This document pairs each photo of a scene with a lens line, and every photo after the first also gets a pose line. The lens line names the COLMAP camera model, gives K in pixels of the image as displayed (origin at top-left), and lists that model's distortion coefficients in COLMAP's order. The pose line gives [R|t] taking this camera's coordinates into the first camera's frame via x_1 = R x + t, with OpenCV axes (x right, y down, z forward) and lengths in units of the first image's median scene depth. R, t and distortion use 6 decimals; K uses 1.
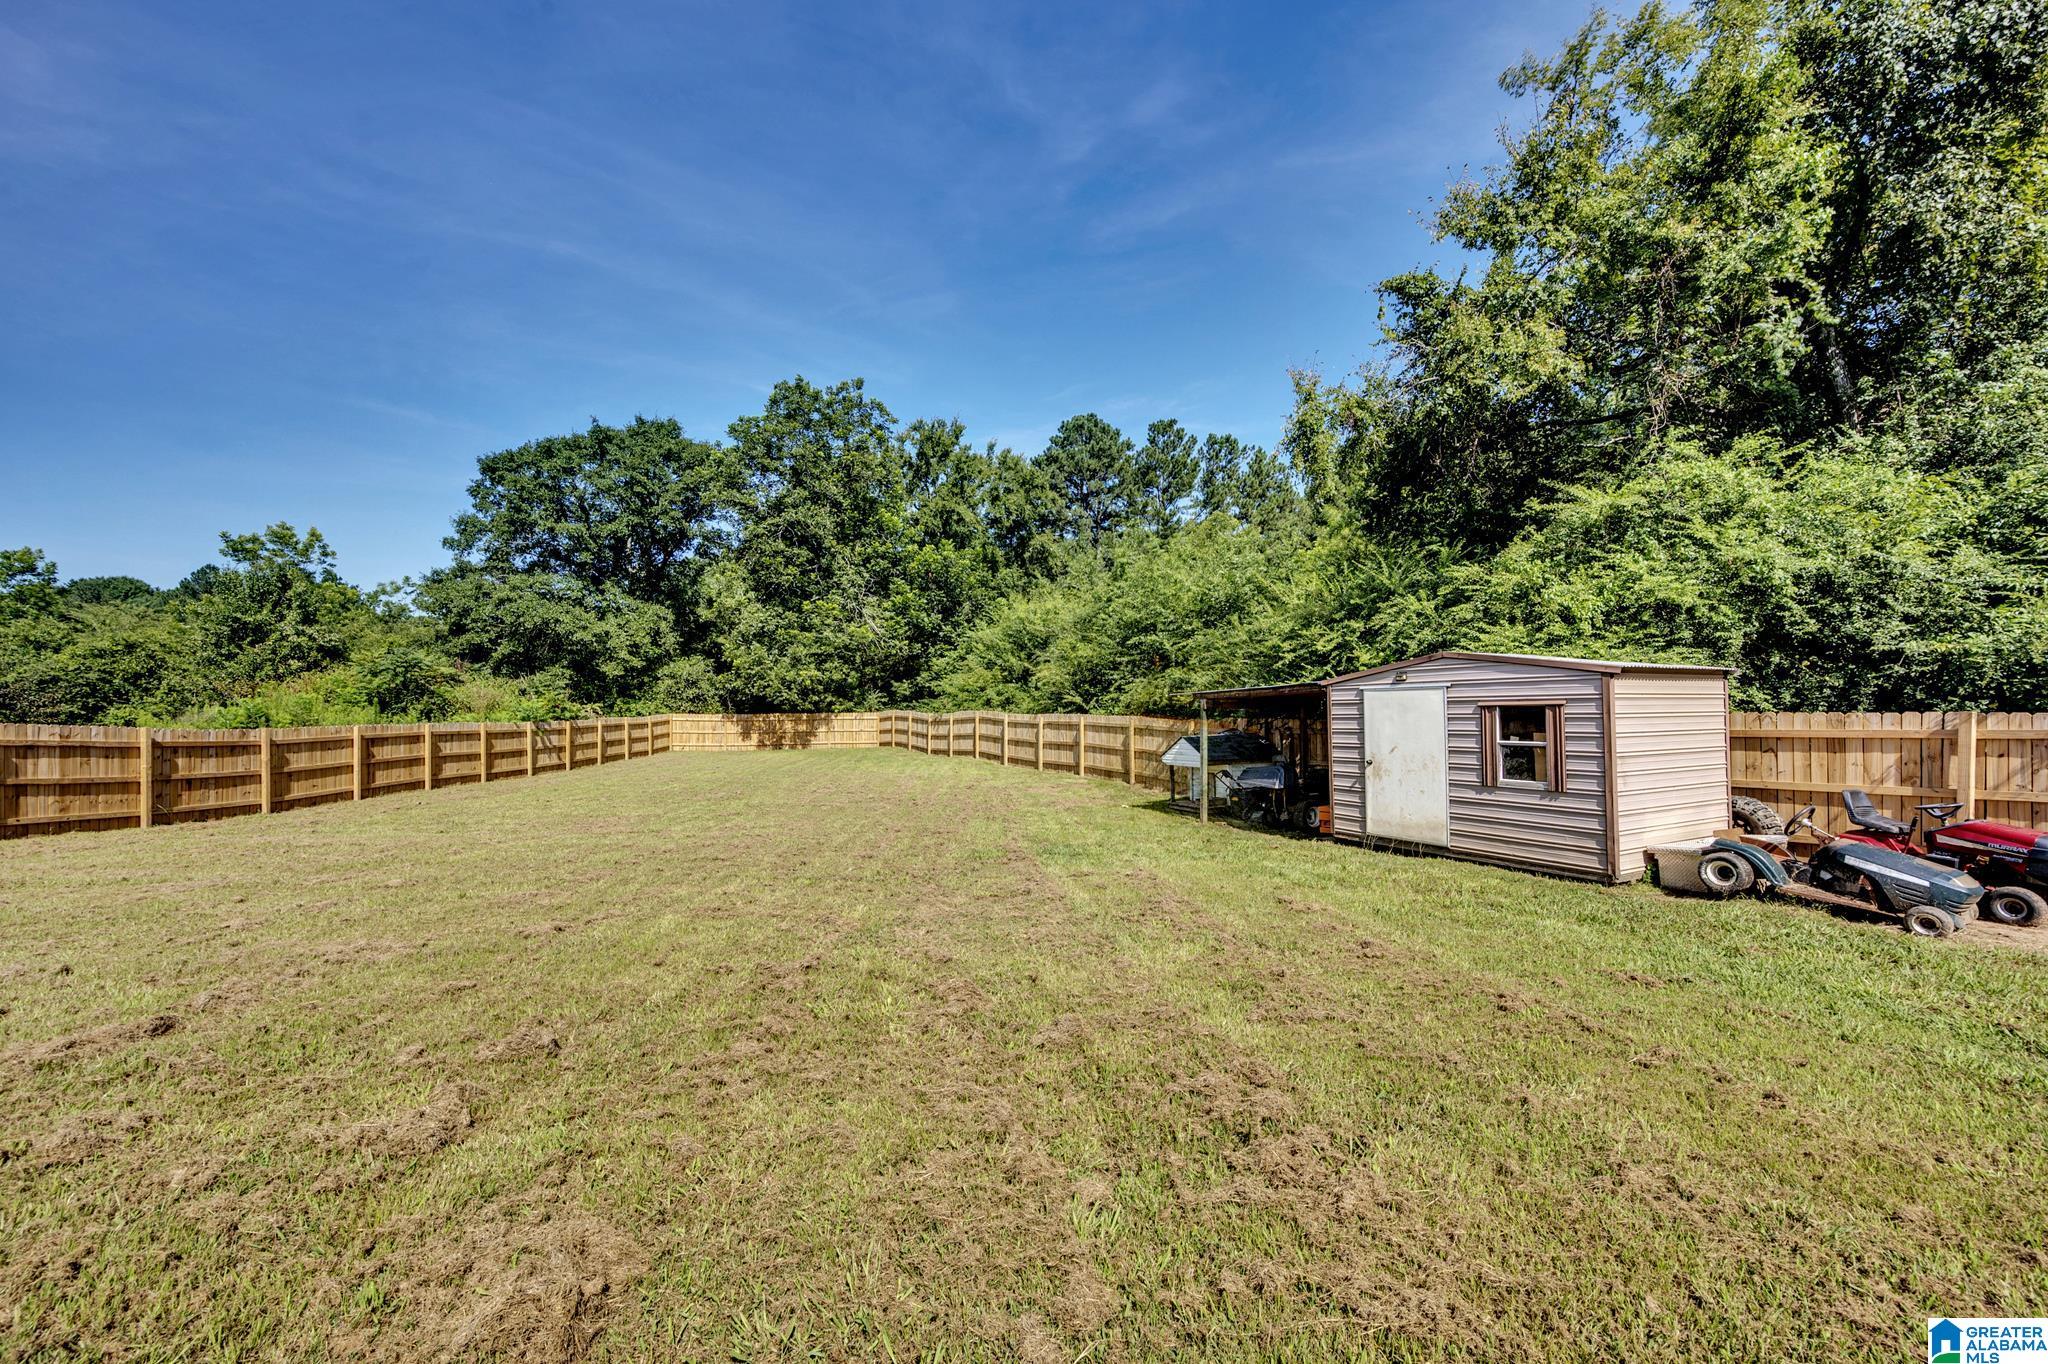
lens RADIAL K [[806.6, 0, 1017.6], [0, 806.6, 684.0], [0, 0, 1]] dist [0.000862, 0.000367]
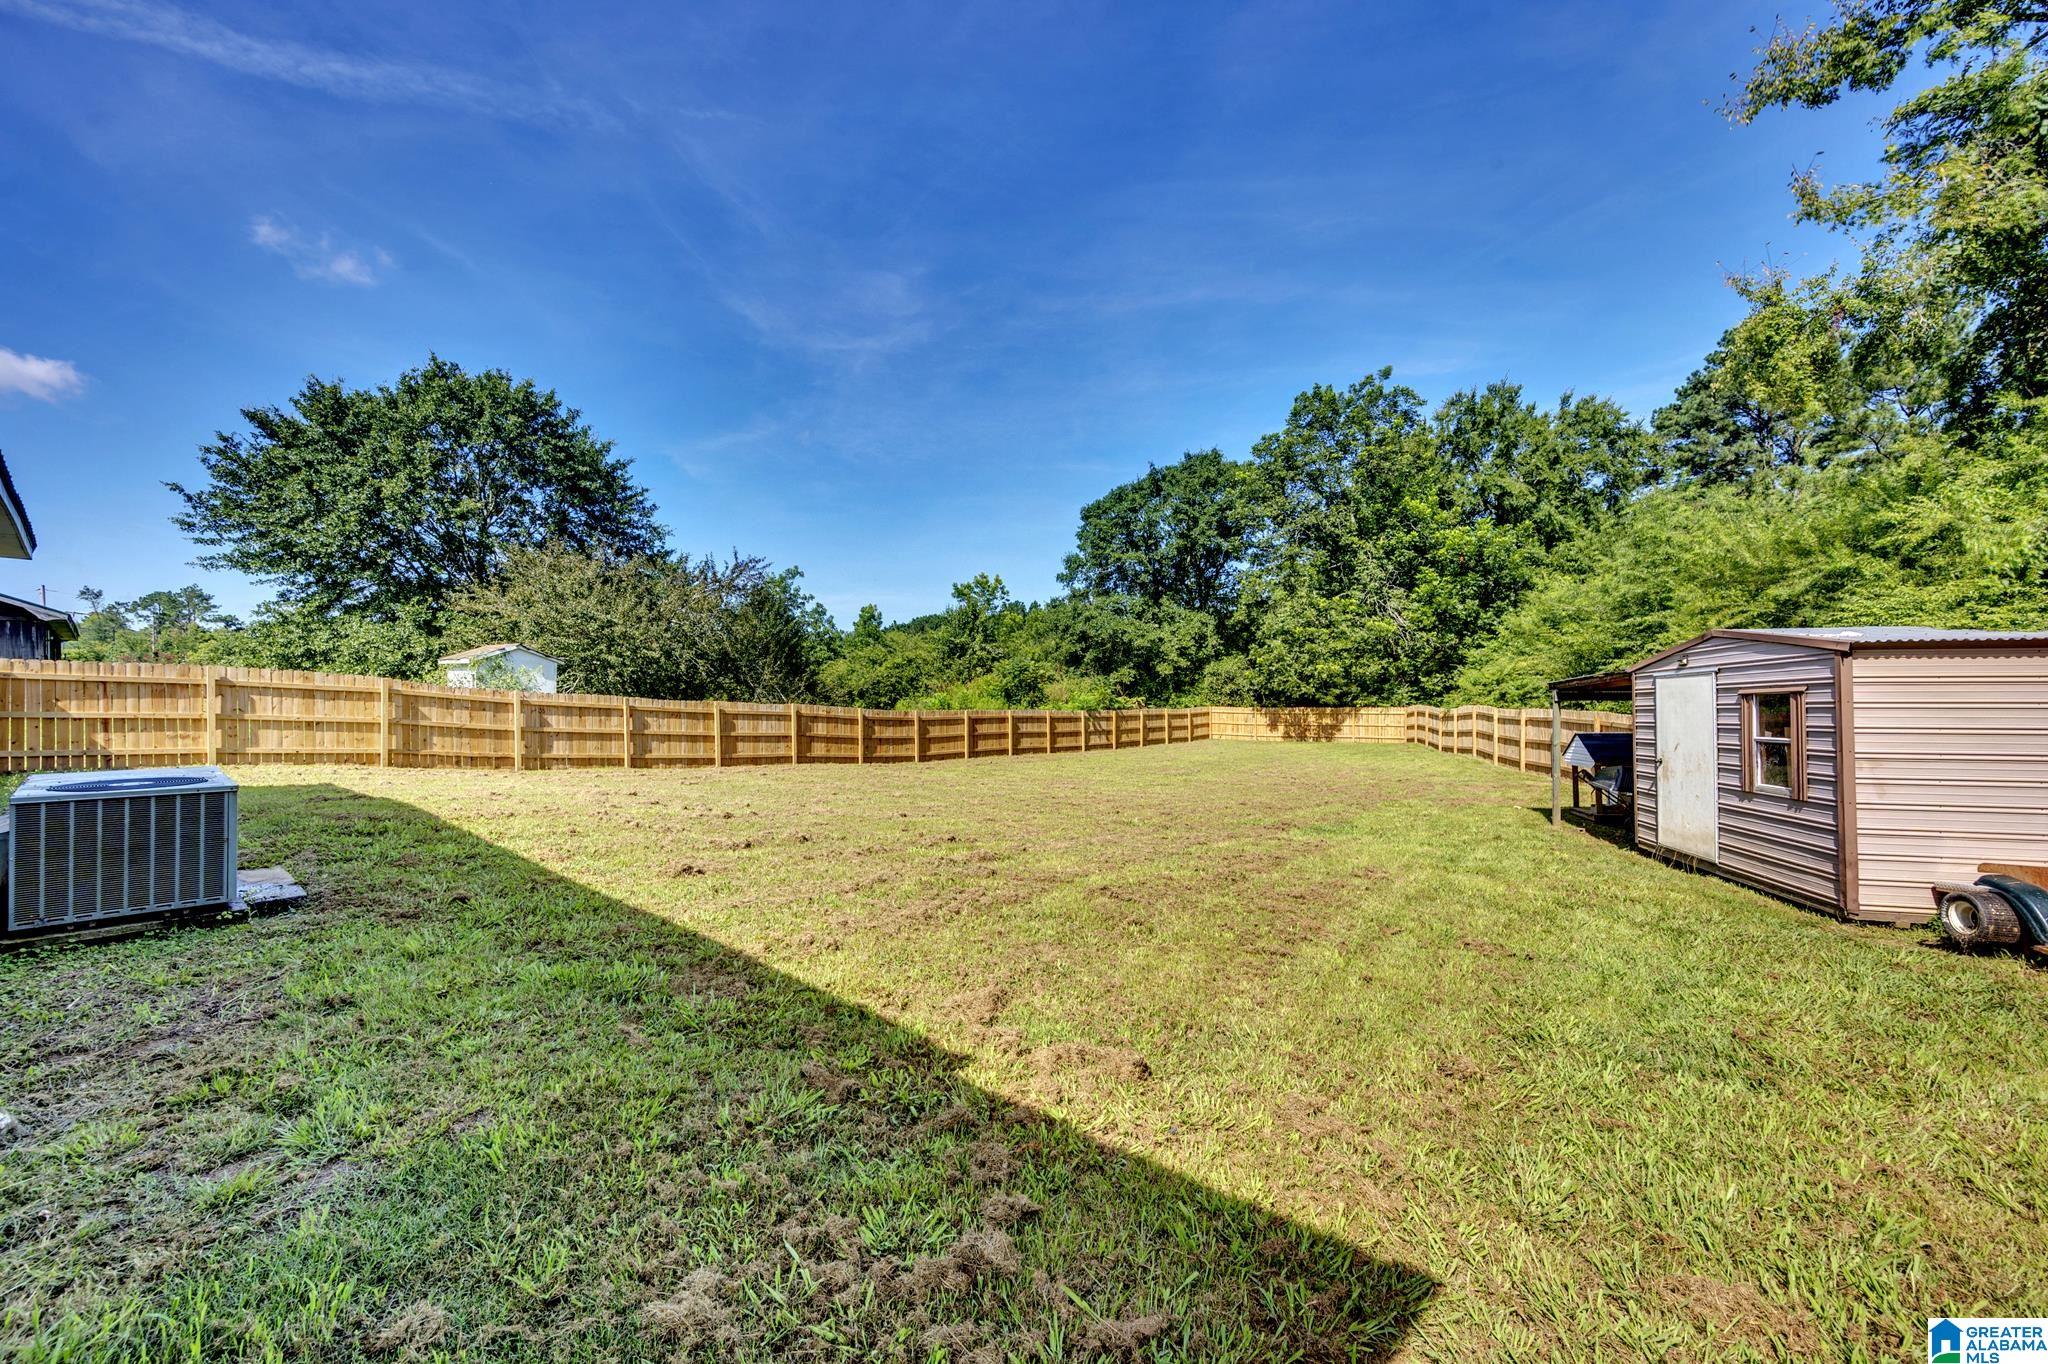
lens RADIAL K [[806.6, 0, 1028.5], [0, 806.6, 687.1], [0, 0, 1]] dist [0.000862, 0.000367]
pose [[0.738674, -0.006762, -0.674029, 0.158261], [0.012284, 0.999919, 0.003430, 0.002114], [0.673950, -0.010813, 0.738697, -0.026927]]
